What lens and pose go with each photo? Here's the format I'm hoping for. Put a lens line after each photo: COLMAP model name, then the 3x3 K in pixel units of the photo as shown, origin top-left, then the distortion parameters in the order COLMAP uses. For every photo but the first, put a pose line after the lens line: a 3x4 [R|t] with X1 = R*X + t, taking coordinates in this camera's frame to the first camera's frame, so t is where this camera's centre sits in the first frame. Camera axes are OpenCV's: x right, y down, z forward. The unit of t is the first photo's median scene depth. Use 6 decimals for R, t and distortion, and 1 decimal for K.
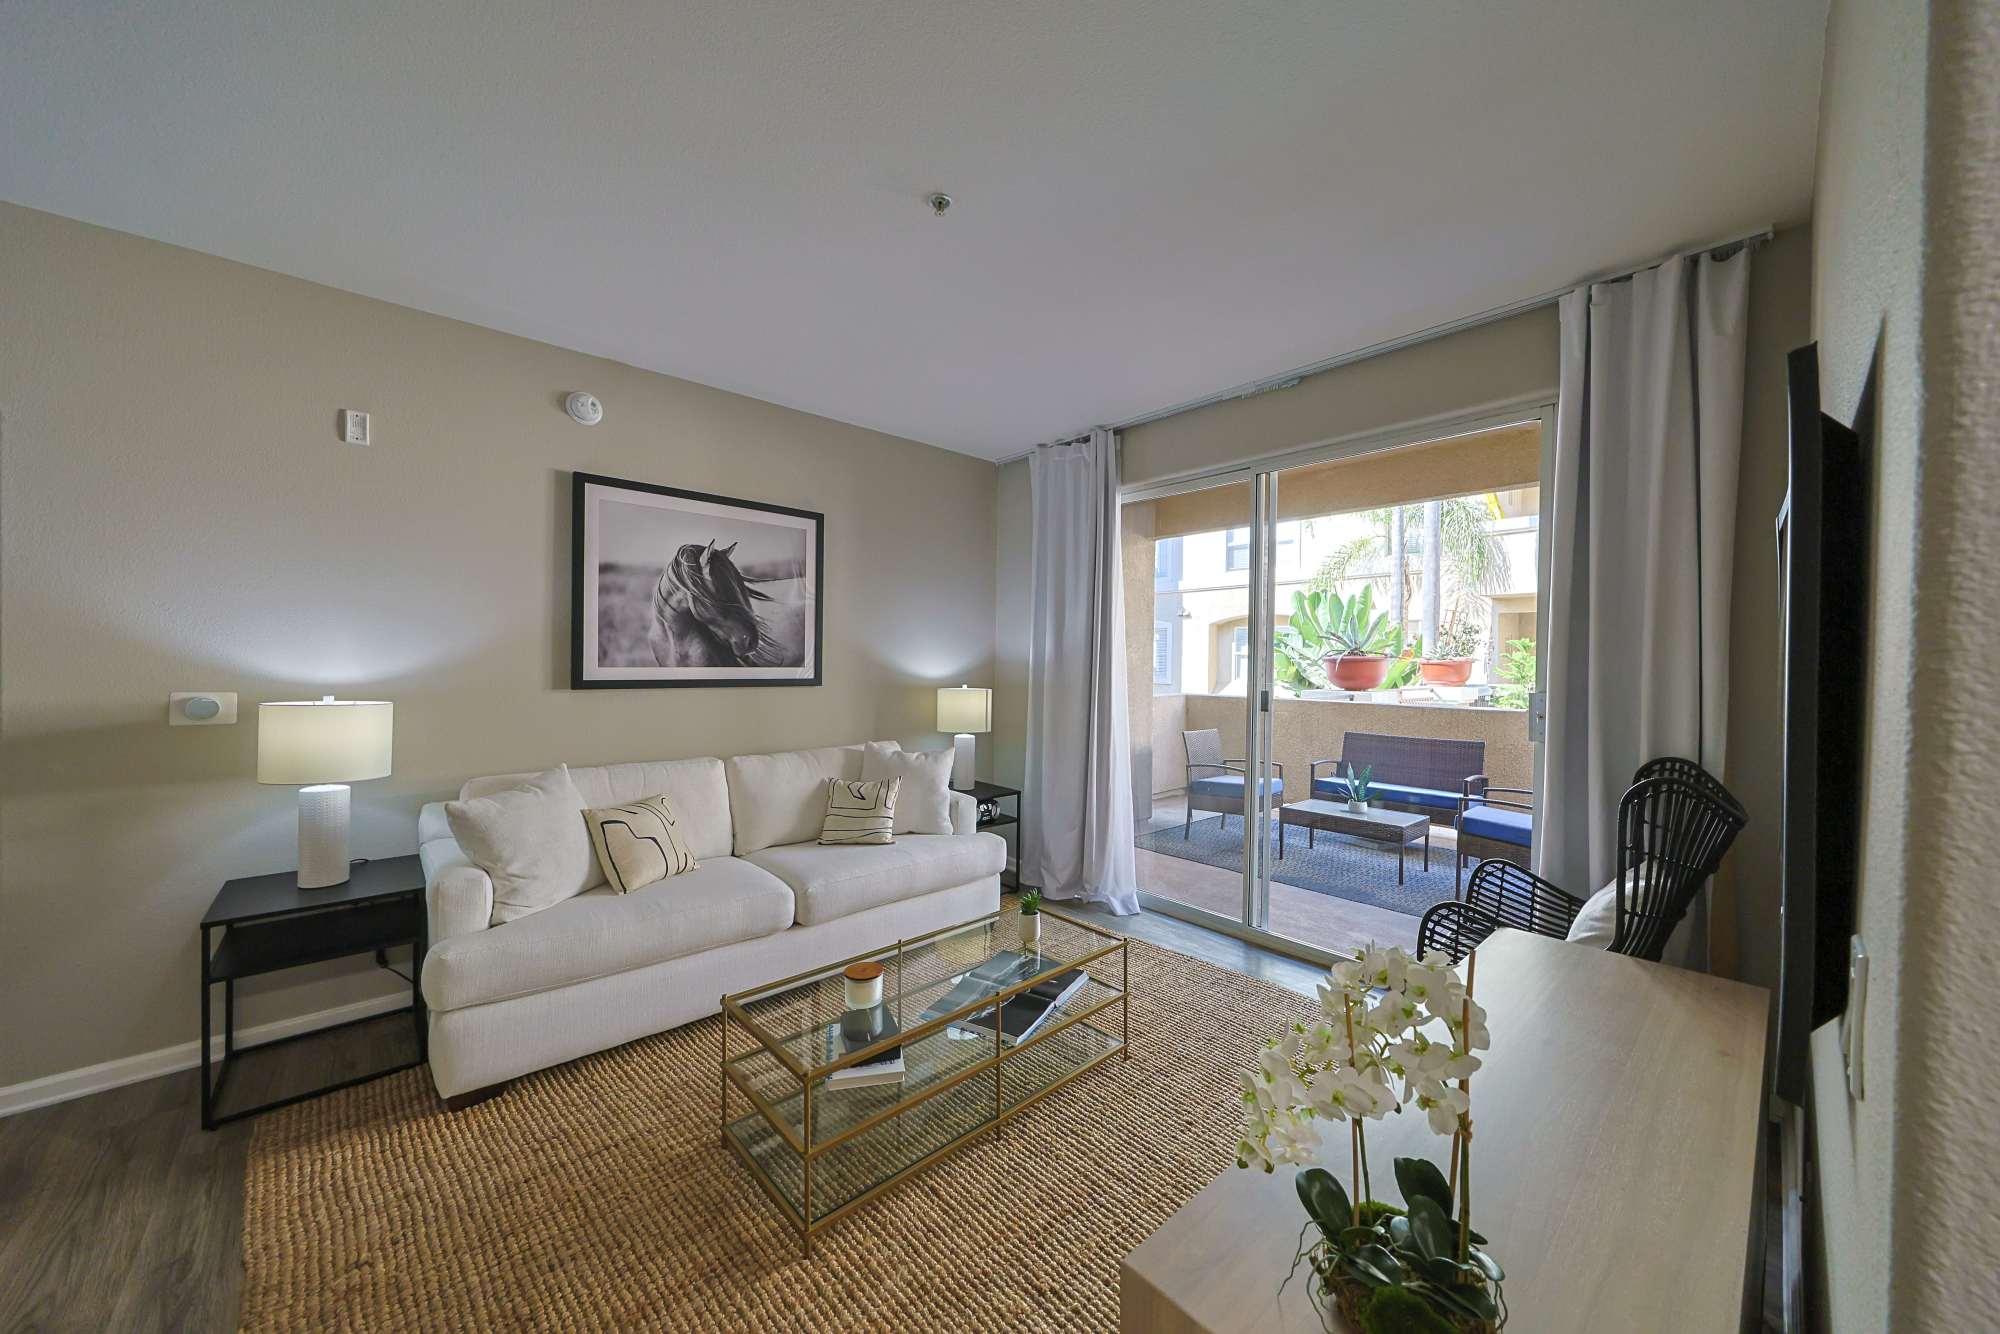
lens RADIAL K [[714.3, 0, 1007.0], [0, 714.3, 663.0], [0, 0, 1]] dist [0.001867, 0.000507]
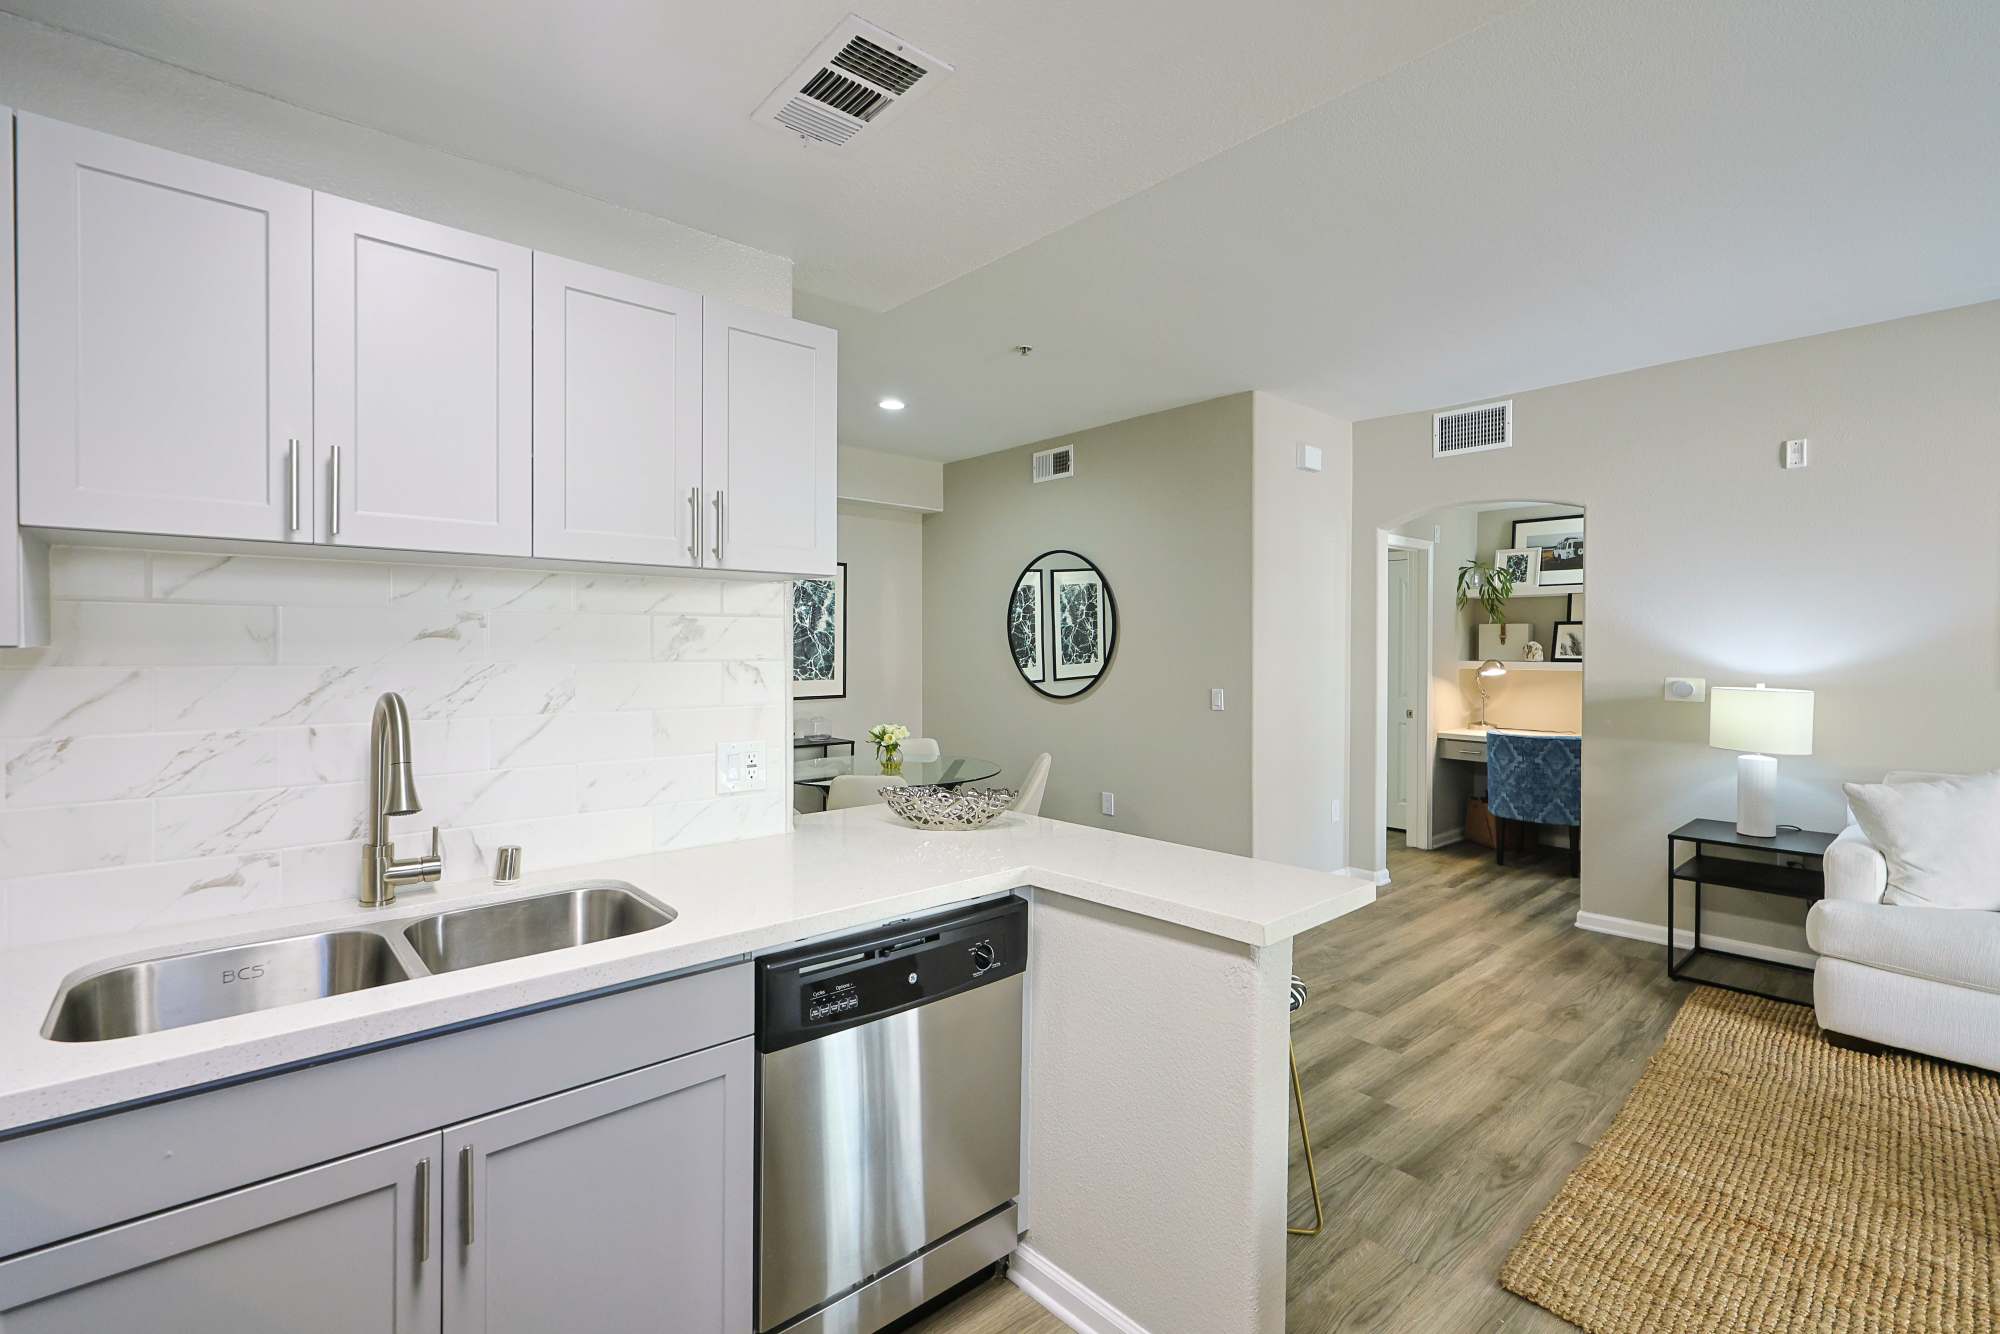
lens RADIAL K [[888.4, 0, 999.5], [0, 888.4, 650.2], [0, 0, 1]] dist [0.000685, 0.000189]
pose [[-0.013476, -0.002192, -0.999907, 0.646020], [-0.008264, 0.999964, -0.002081, 0.001849], [0.999875, 0.008235, -0.013493, -0.312562]]
